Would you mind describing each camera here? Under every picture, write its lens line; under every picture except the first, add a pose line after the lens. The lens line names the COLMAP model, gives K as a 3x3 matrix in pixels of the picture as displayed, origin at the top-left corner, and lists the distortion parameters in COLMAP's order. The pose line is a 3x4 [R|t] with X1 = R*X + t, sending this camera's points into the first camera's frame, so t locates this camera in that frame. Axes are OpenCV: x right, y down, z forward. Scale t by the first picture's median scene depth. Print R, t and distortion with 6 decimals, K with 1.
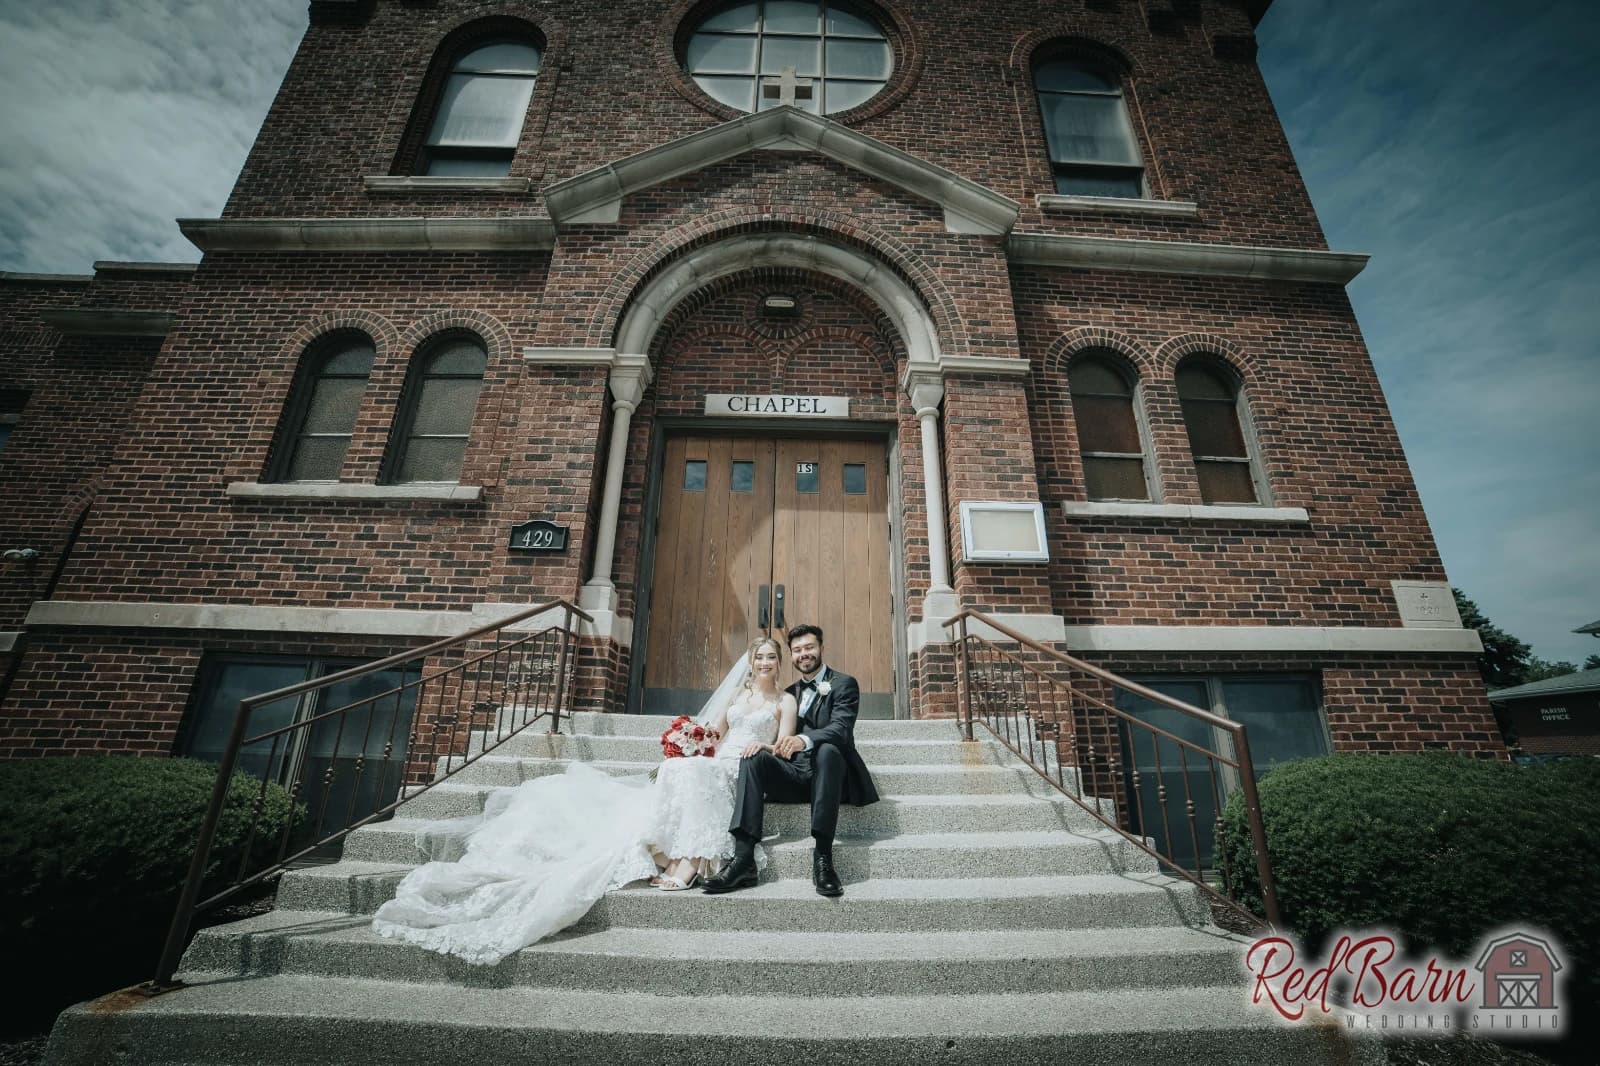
lens RADIAL K [[704.9, 0, 806.0], [0, 704.9, 521.1], [0, 0, 1]] dist [-0.078134, 0.010232]
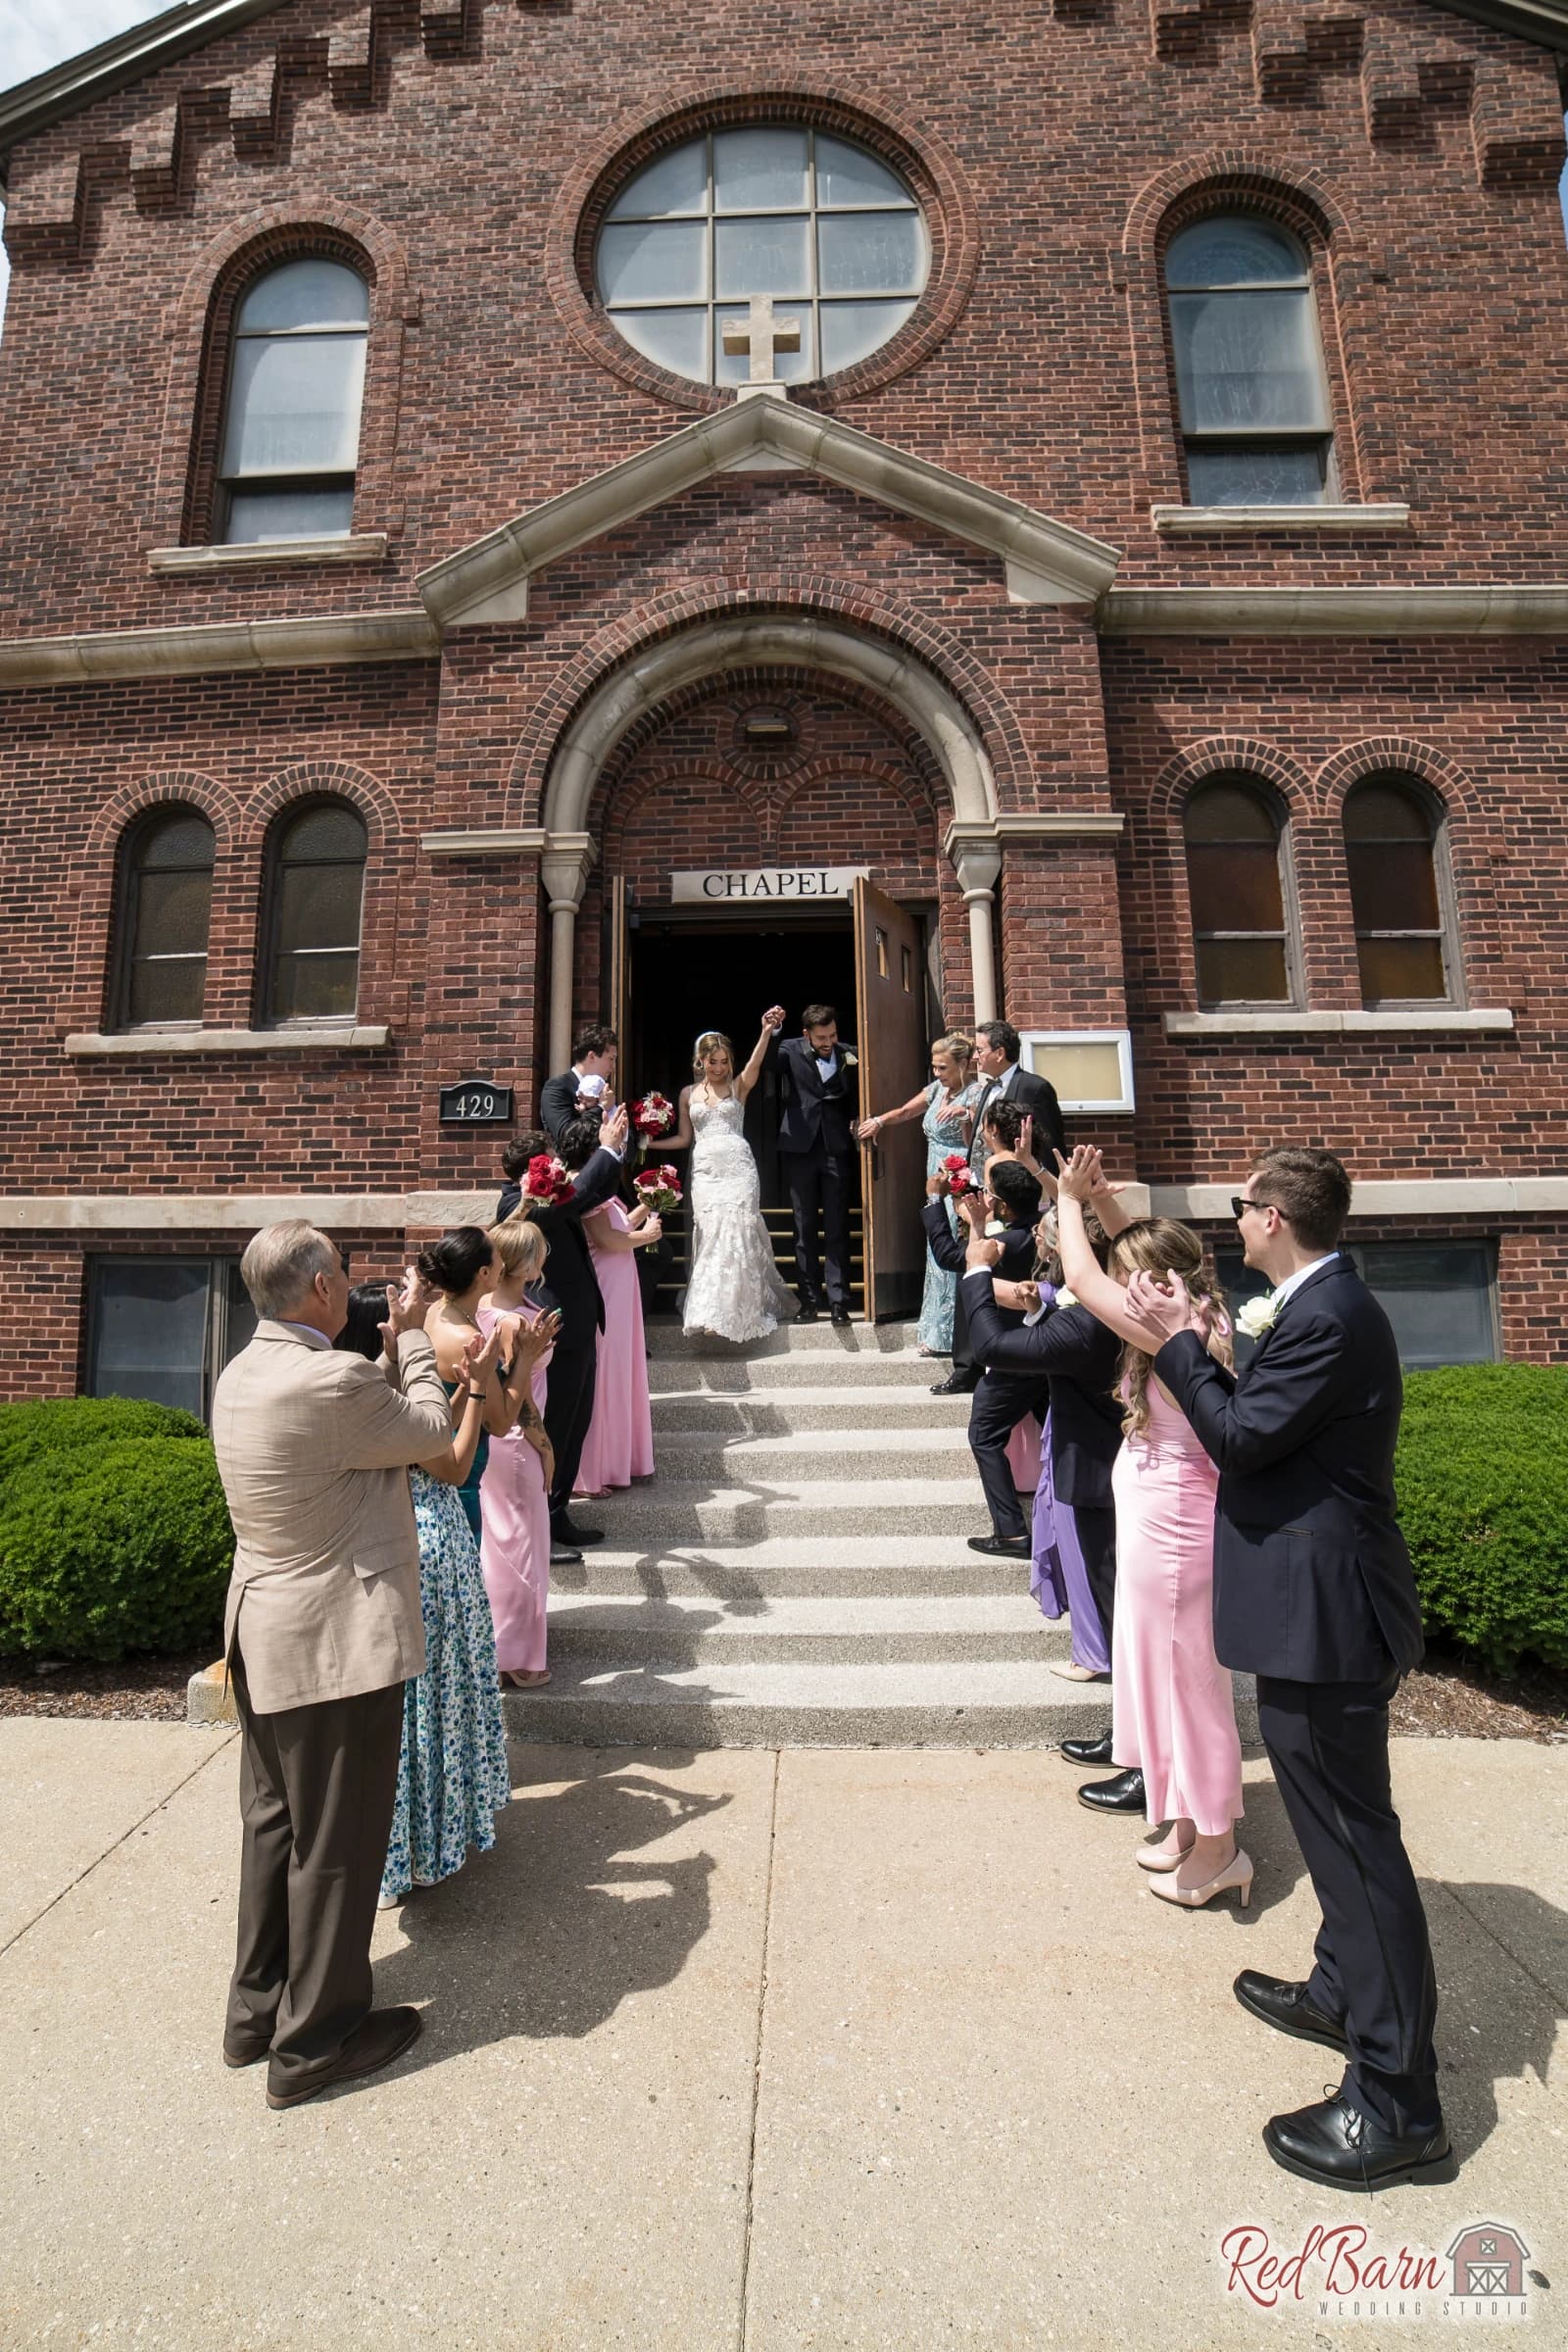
lens RADIAL K [[1186.5, 0, 742.3], [0, 1186.5, 1072.5], [0, 0, 1]] dist [-0.084983, 0.008629]
pose [[0.996972, -0.032497, -0.070652, 0.010350], [0.047752, 0.972874, 0.226353, -0.266663], [0.061380, -0.229041, 0.971480, -0.240088]]
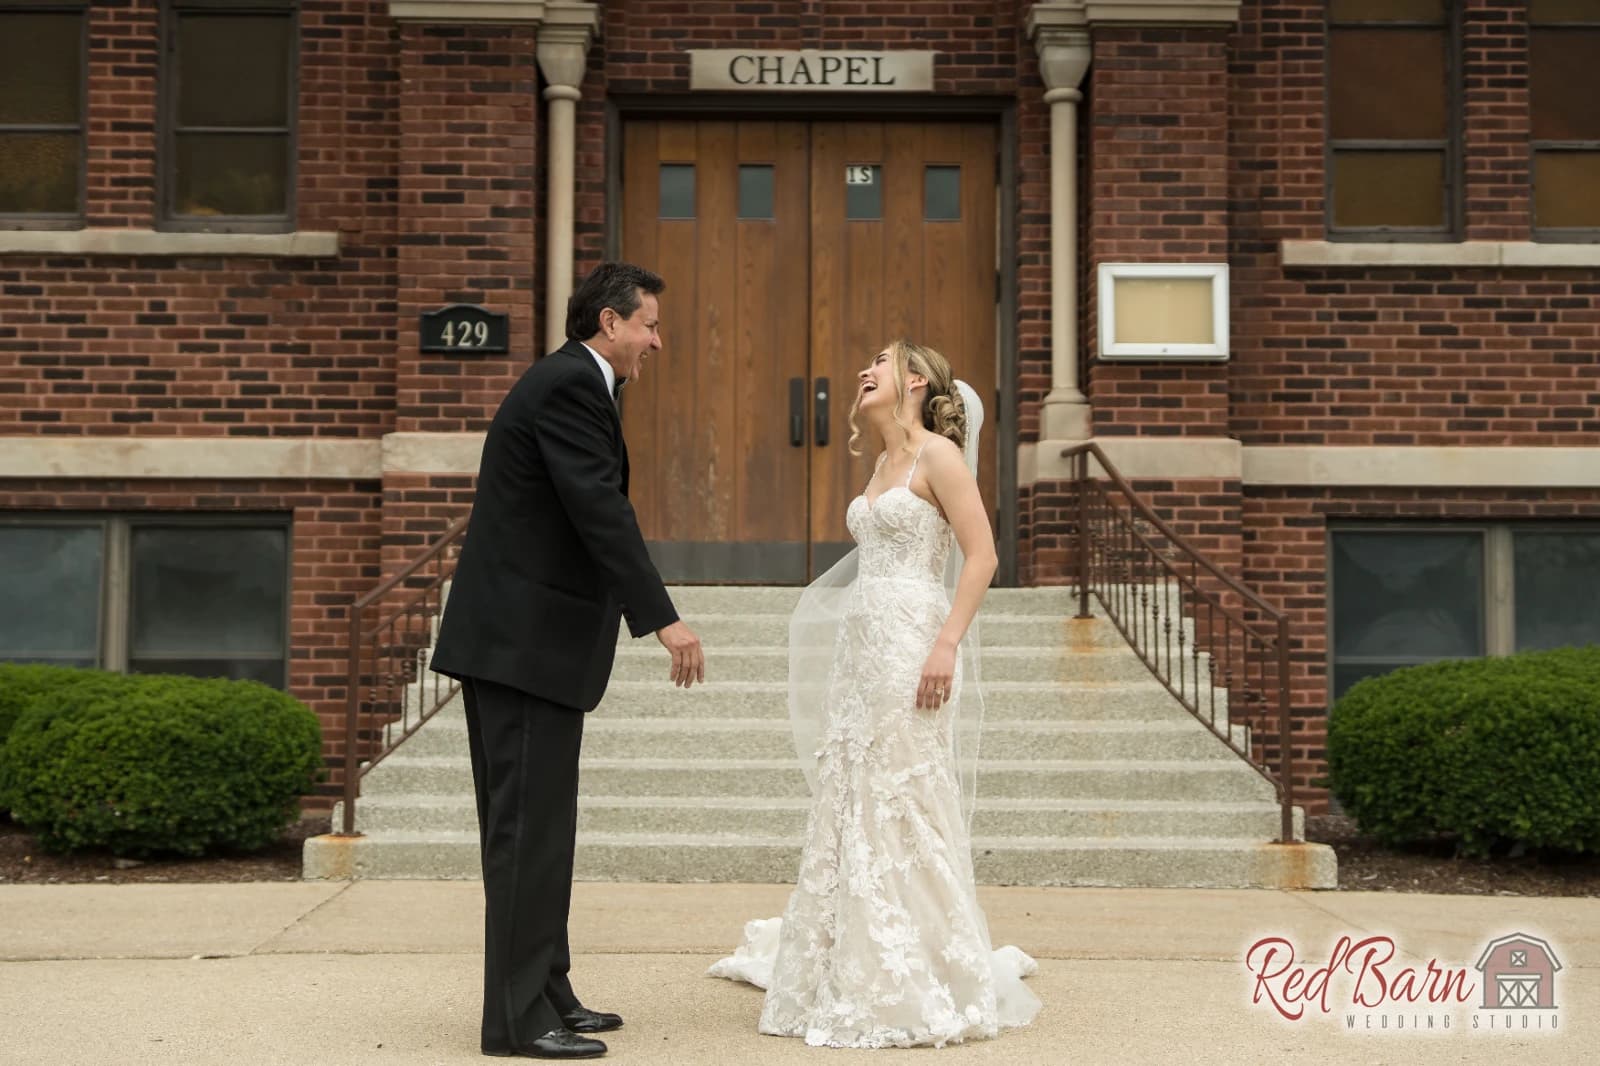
lens RADIAL K [[3776.0, 0, 819.1], [0, 3776.0, 515.5], [0, 0, 1]] dist [0.608919, 0.000000]
pose [[0.999956, -0.008874, 0.002969, -0.050234], [0.007630, 0.956896, 0.290330, -0.771083], [-0.005417, -0.290295, 0.956922, -2.268399]]
